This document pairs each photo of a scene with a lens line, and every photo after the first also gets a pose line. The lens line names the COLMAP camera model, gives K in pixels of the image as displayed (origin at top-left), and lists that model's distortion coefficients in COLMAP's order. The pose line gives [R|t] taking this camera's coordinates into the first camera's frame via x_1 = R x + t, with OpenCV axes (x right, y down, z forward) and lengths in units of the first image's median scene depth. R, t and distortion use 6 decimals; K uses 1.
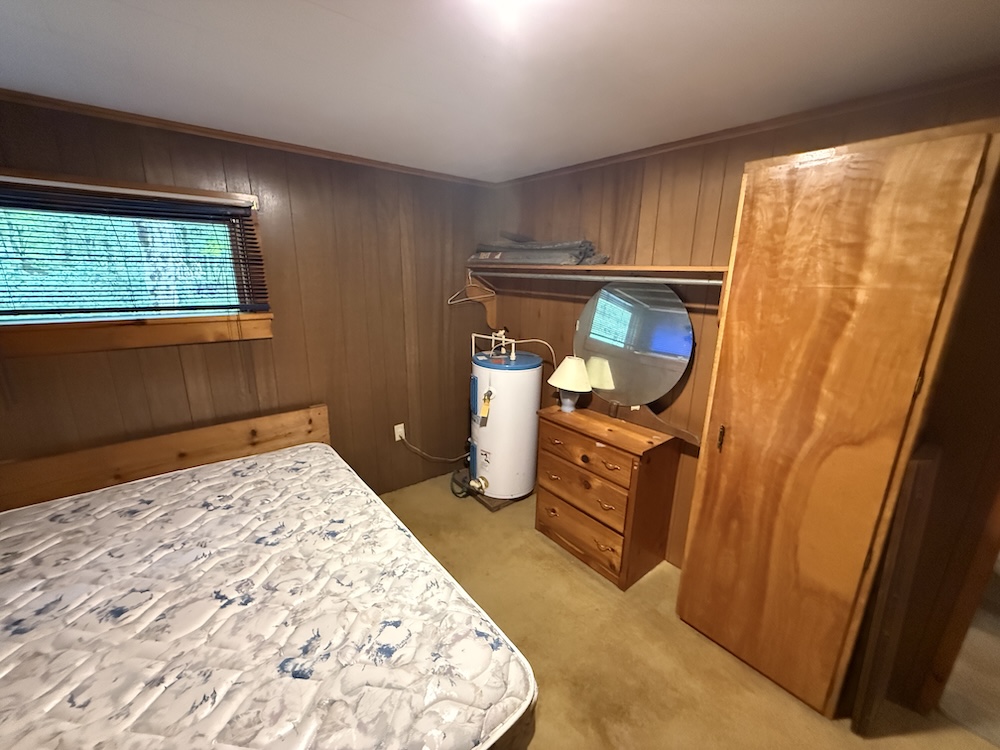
lens RADIAL K [[396.5, 0, 498.2], [0, 396.5, 377.4], [0, 0, 1]] dist [0.002684, -0.000386]
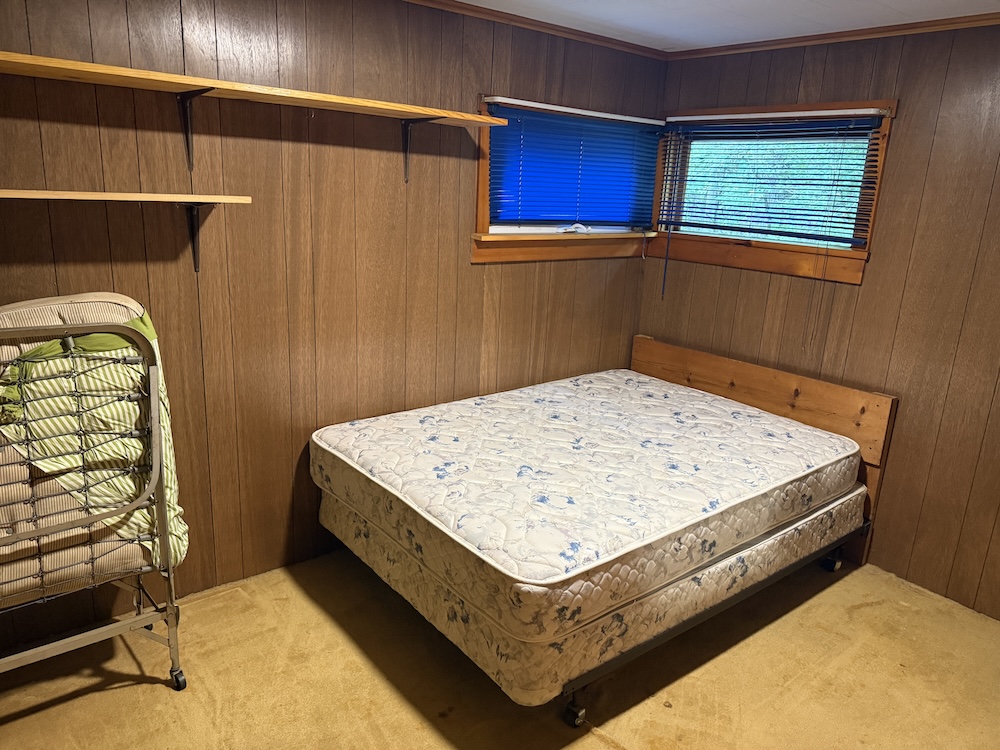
lens RADIAL K [[698.3, 0, 496.7], [0, 698.3, 373.9], [0, 0, 1]] dist [0.069985, -0.090409]
pose [[0.002828, 0.236910, -0.971527, 1.002880], [-0.309147, 0.924147, 0.224456, -0.038960], [0.951010, 0.299710, 0.075854, 0.381324]]
